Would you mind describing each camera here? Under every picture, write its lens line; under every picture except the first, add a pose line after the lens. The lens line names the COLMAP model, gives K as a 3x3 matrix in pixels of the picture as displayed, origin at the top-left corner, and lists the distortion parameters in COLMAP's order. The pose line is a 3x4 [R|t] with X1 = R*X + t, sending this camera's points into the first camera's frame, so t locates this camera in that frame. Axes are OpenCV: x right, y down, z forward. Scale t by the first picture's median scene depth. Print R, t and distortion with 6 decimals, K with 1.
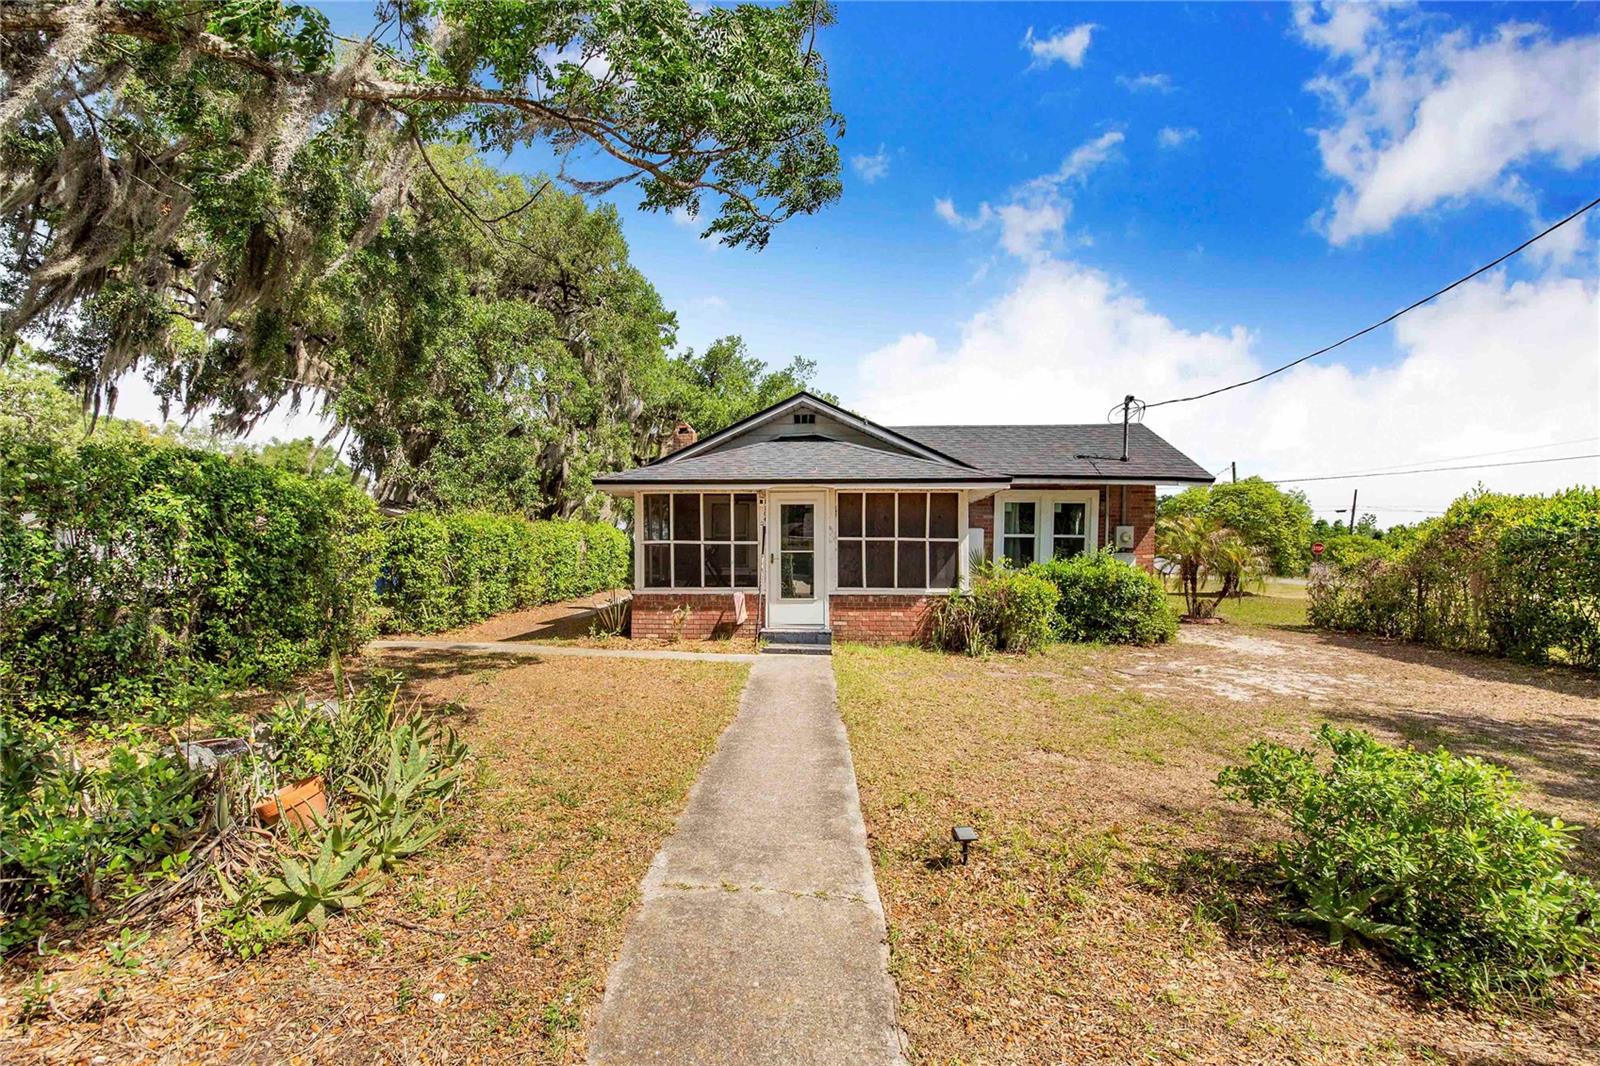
lens RADIAL K [[634.4, 0, 798.6], [0, 634.4, 541.6], [0, 0, 1]] dist [0.024564, -0.000126]
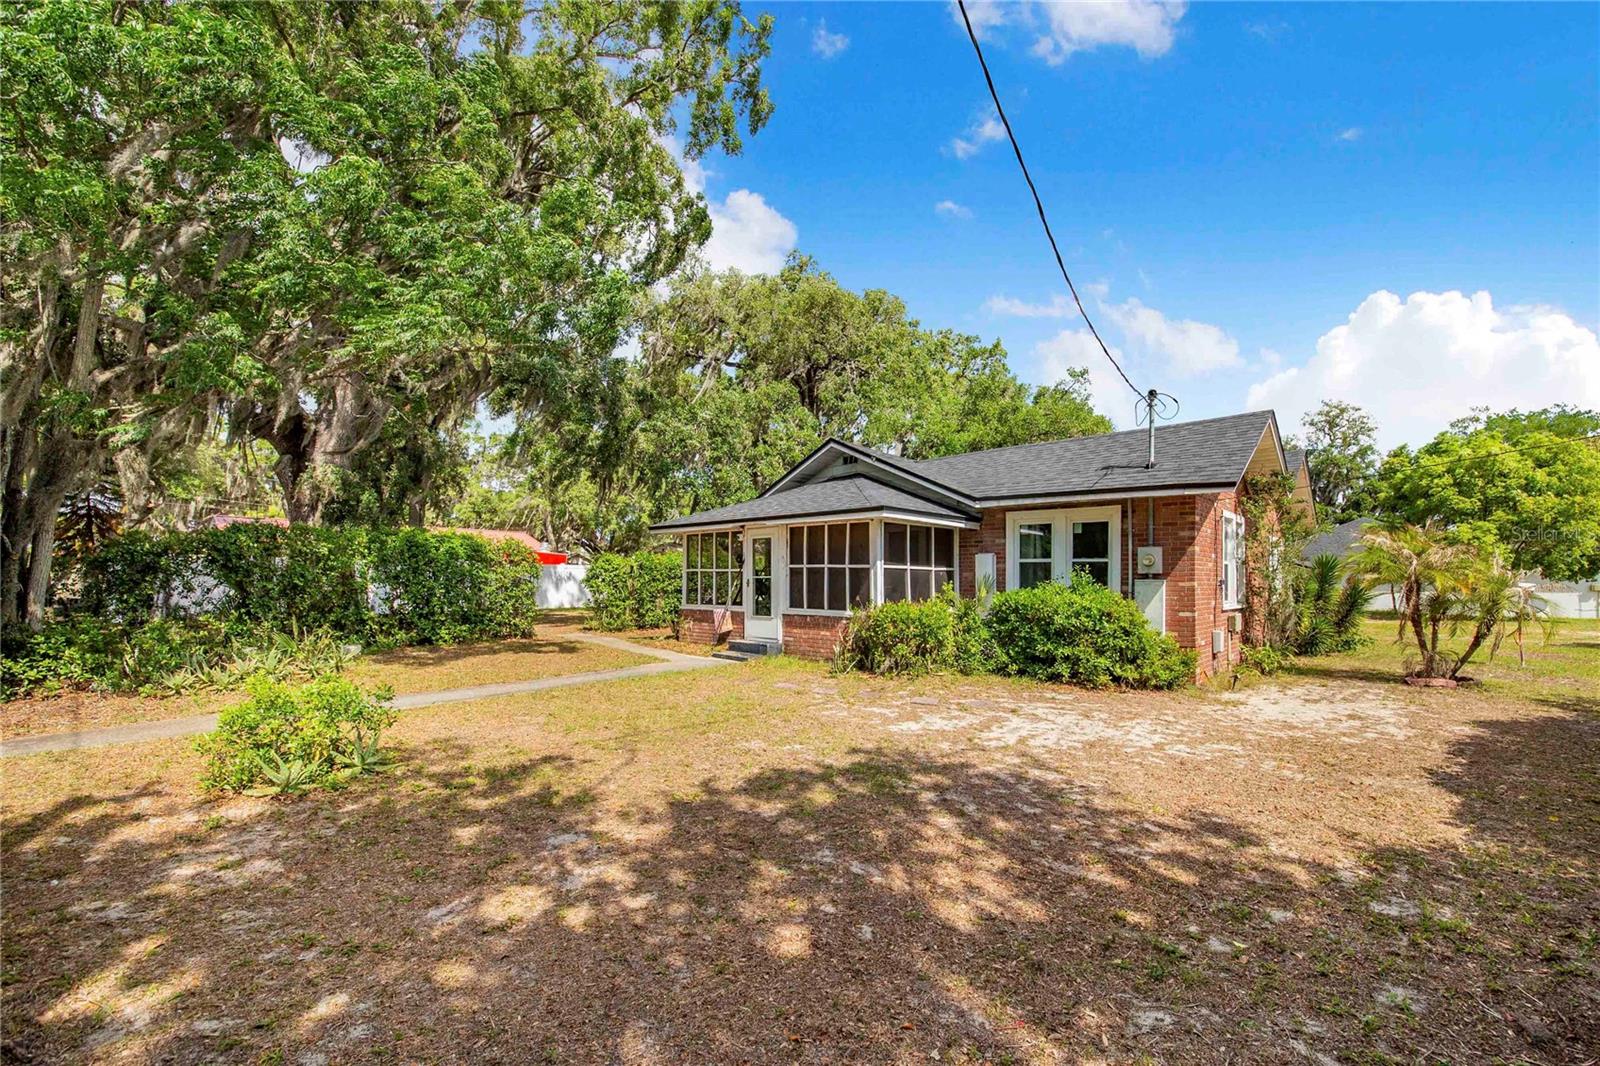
lens RADIAL K [[634.4, 0, 798.6], [0, 634.4, 541.6], [0, 0, 1]] dist [0.024564, -0.000126]
pose [[0.775618, -0.034064, -0.630283, 0.820540], [0.006553, 0.998923, -0.045923, 0.003988], [0.631168, 0.031488, 0.775006, 0.096131]]
